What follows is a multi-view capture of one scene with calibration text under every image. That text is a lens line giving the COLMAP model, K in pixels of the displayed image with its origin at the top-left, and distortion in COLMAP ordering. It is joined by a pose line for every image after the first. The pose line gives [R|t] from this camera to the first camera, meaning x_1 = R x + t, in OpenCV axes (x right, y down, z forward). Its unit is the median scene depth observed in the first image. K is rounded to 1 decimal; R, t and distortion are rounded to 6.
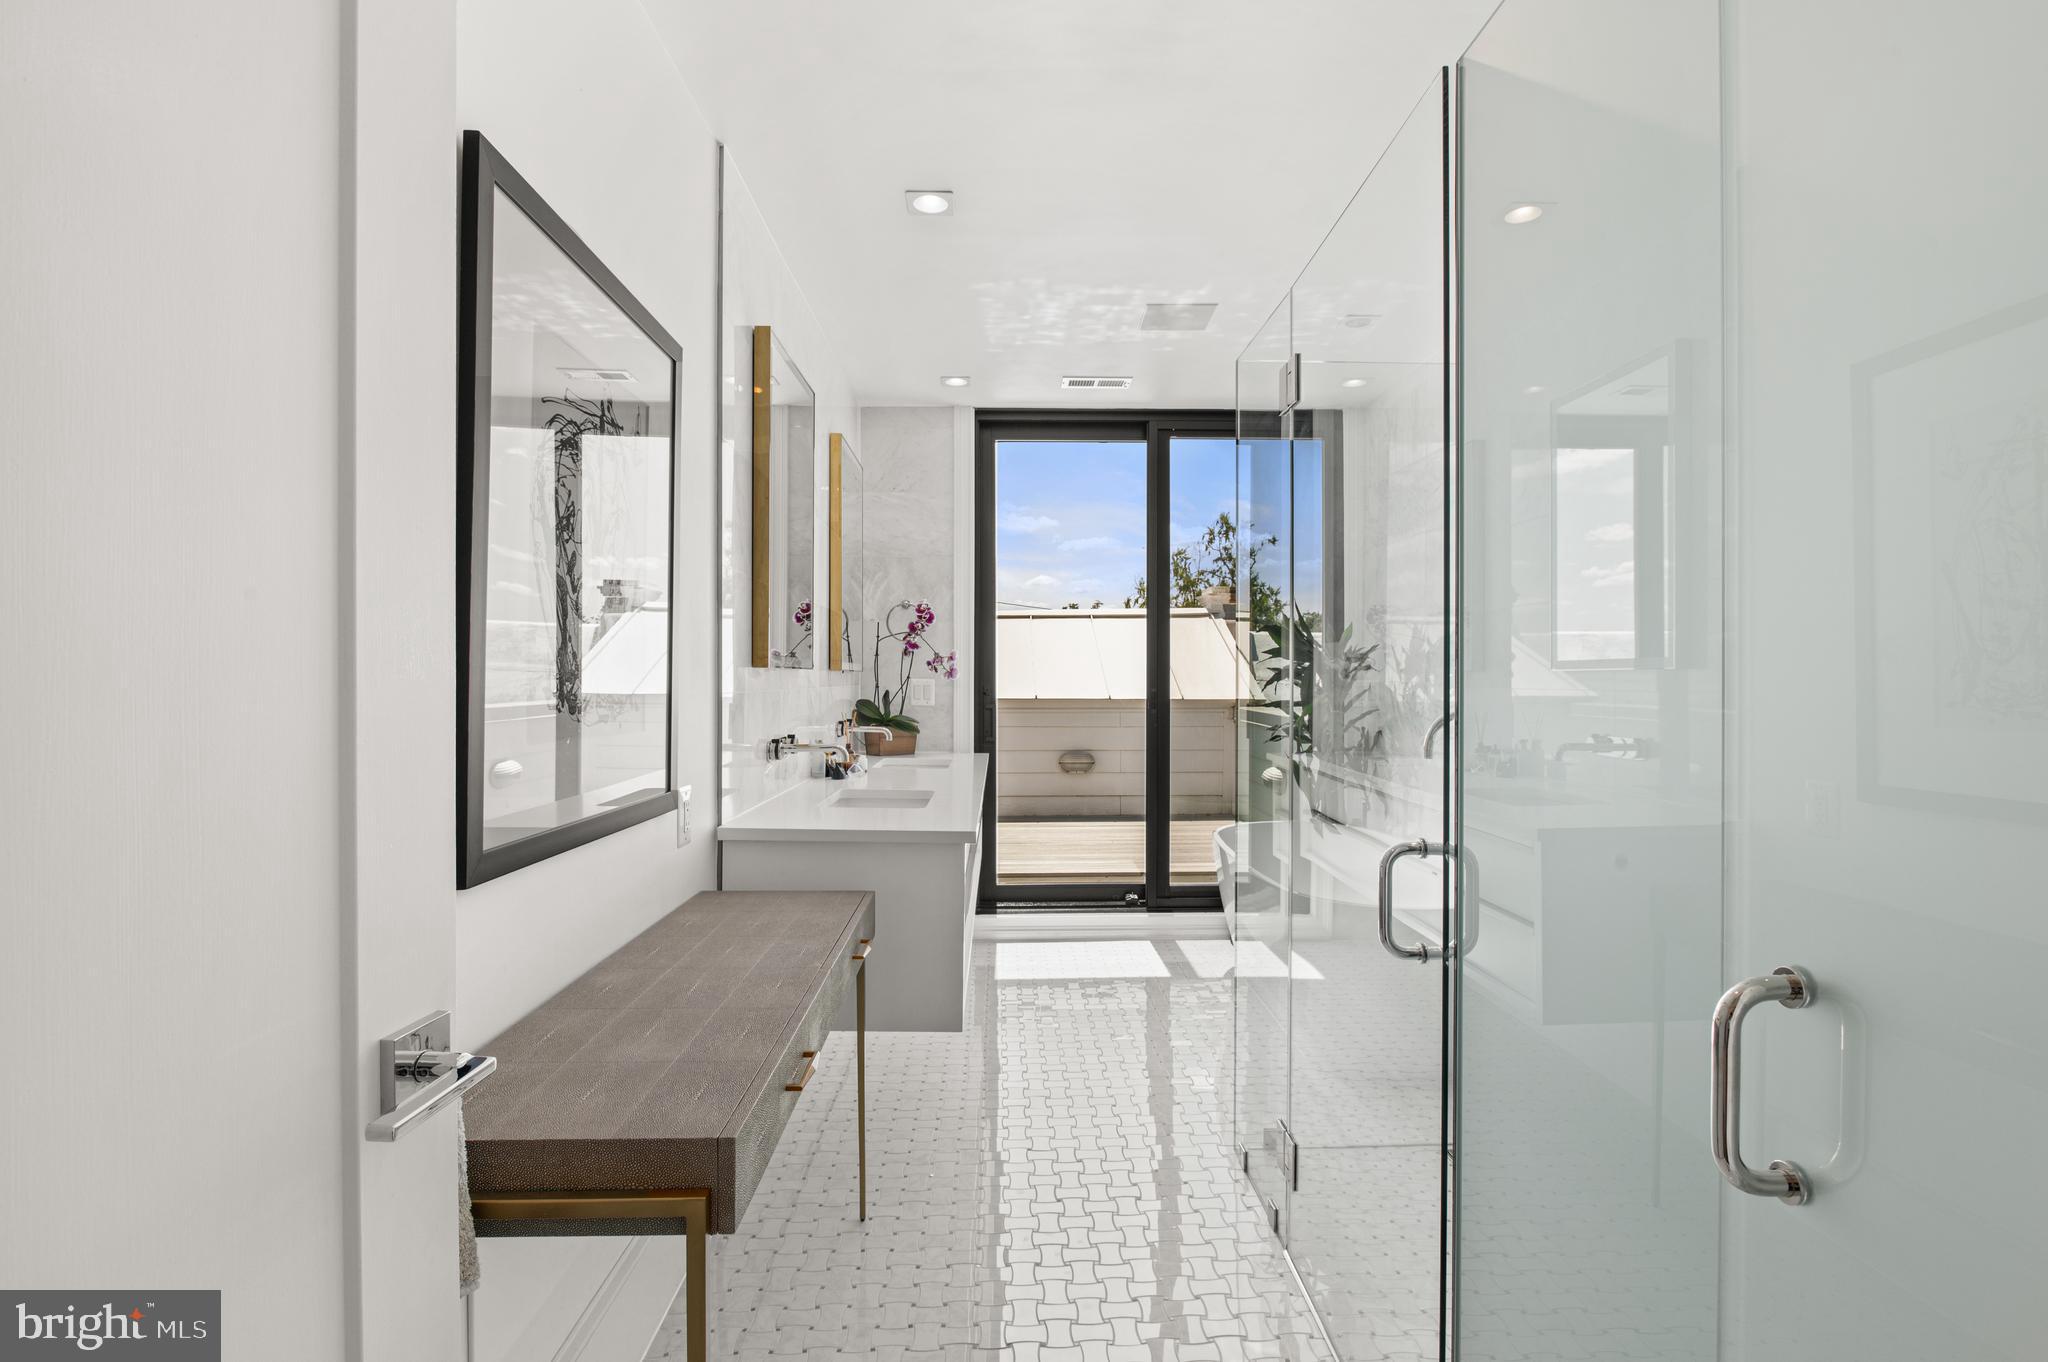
lens RADIAL K [[979.3, 0, 1029.3], [0, 979.3, 677.4], [0, 0, 1]] dist [-0.009890, 0.000892]
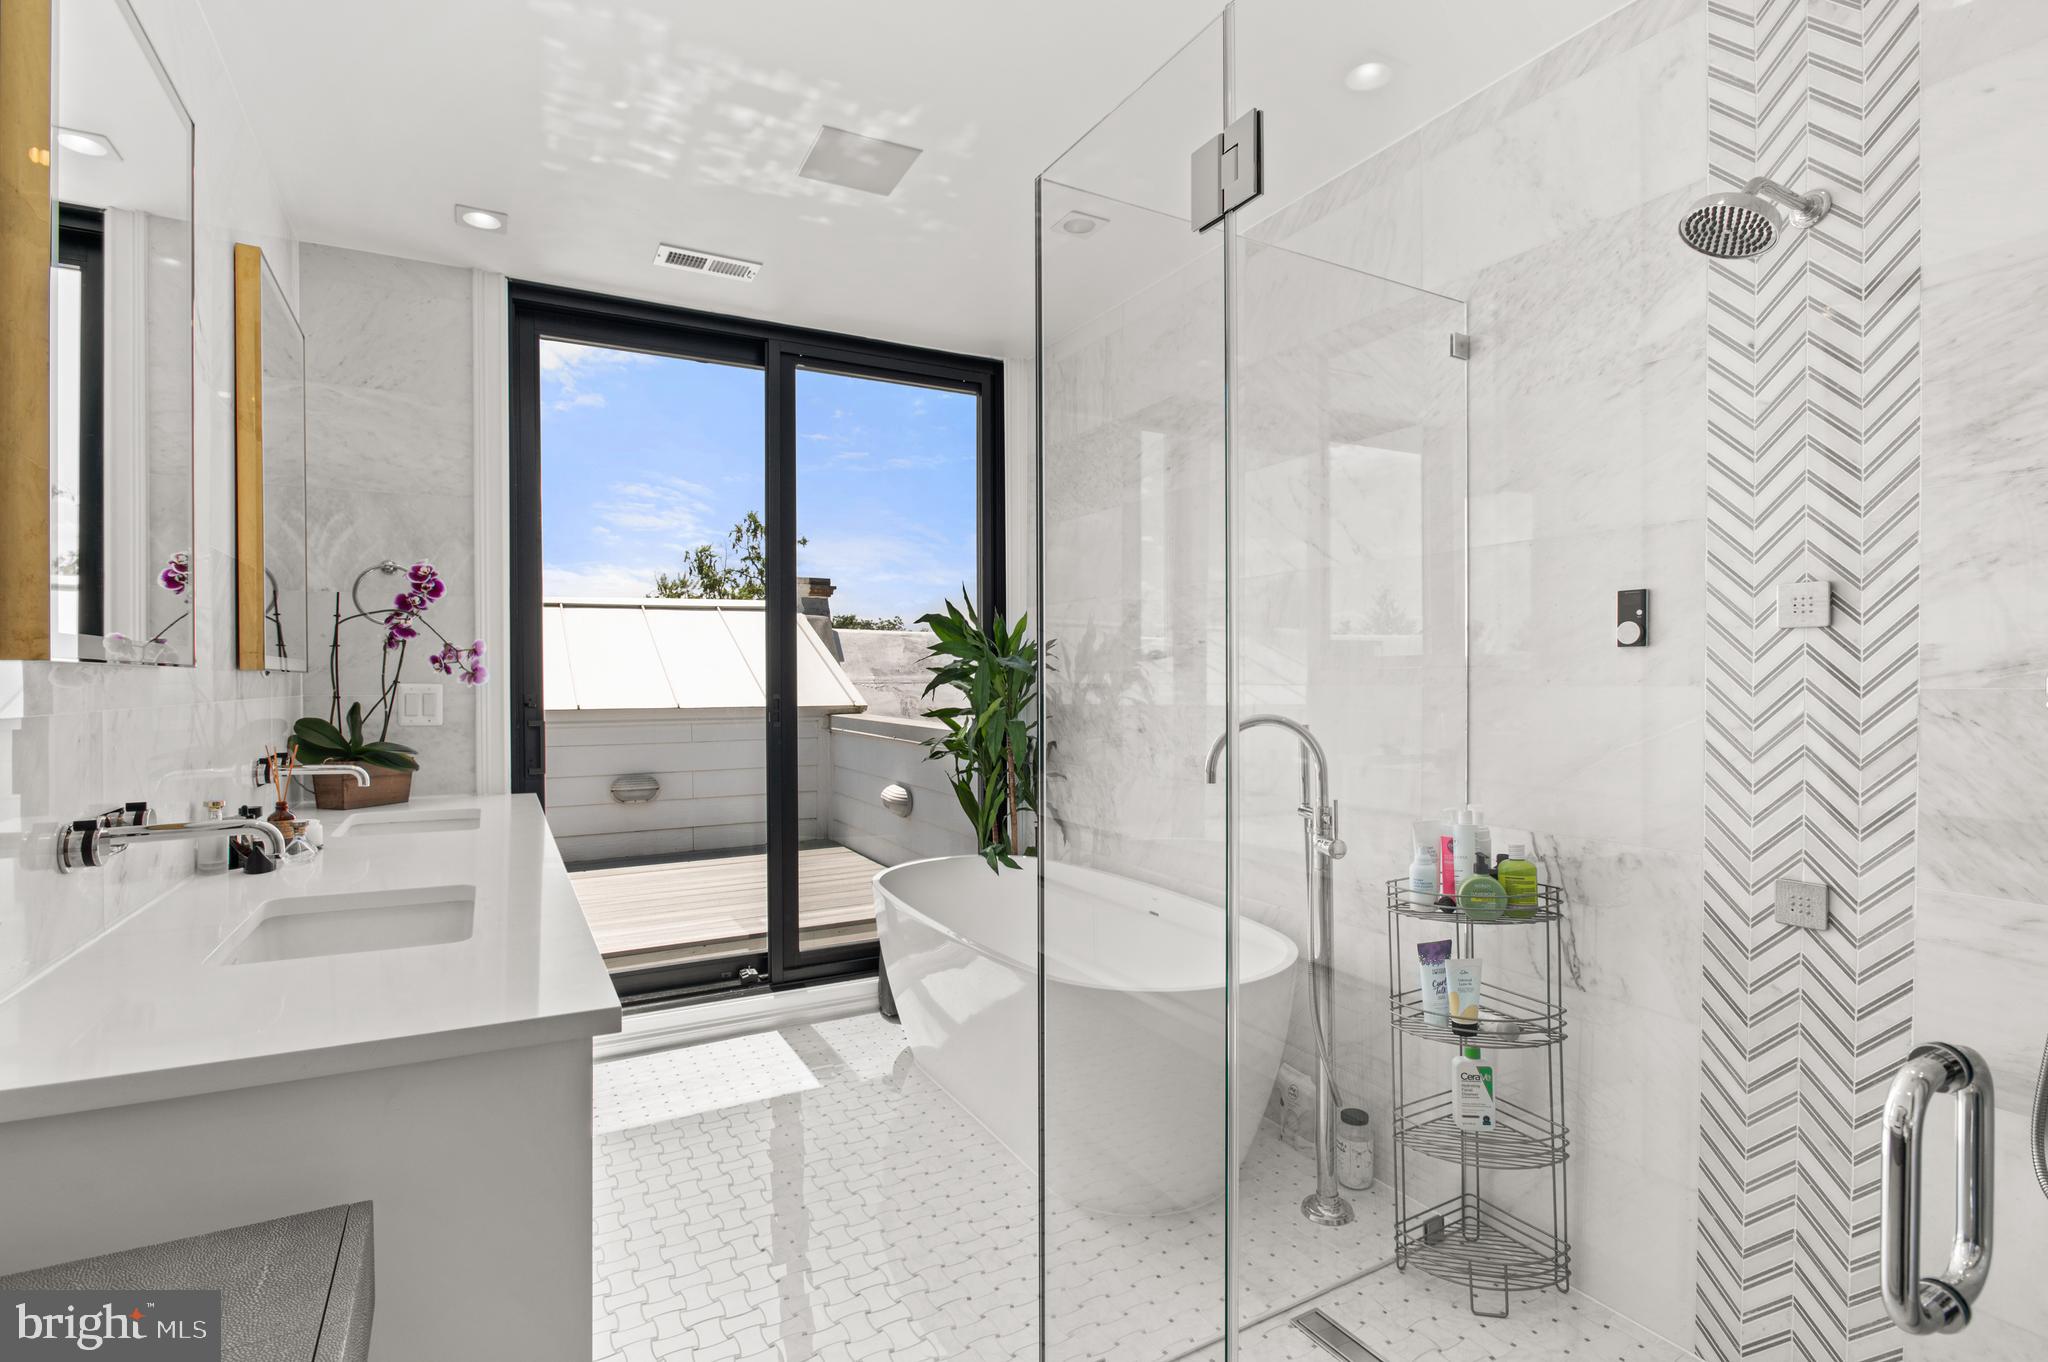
lens RADIAL K [[989.9, 0, 1018.3], [0, 989.9, 690.8], [0, 0, 1]] dist [0.037164, -0.022709]
pose [[0.898180, -0.008286, 0.439549, -0.047065], [0.003464, 0.999925, 0.011772, -0.000394], [-0.439614, -0.009051, 0.898141, 0.244224]]
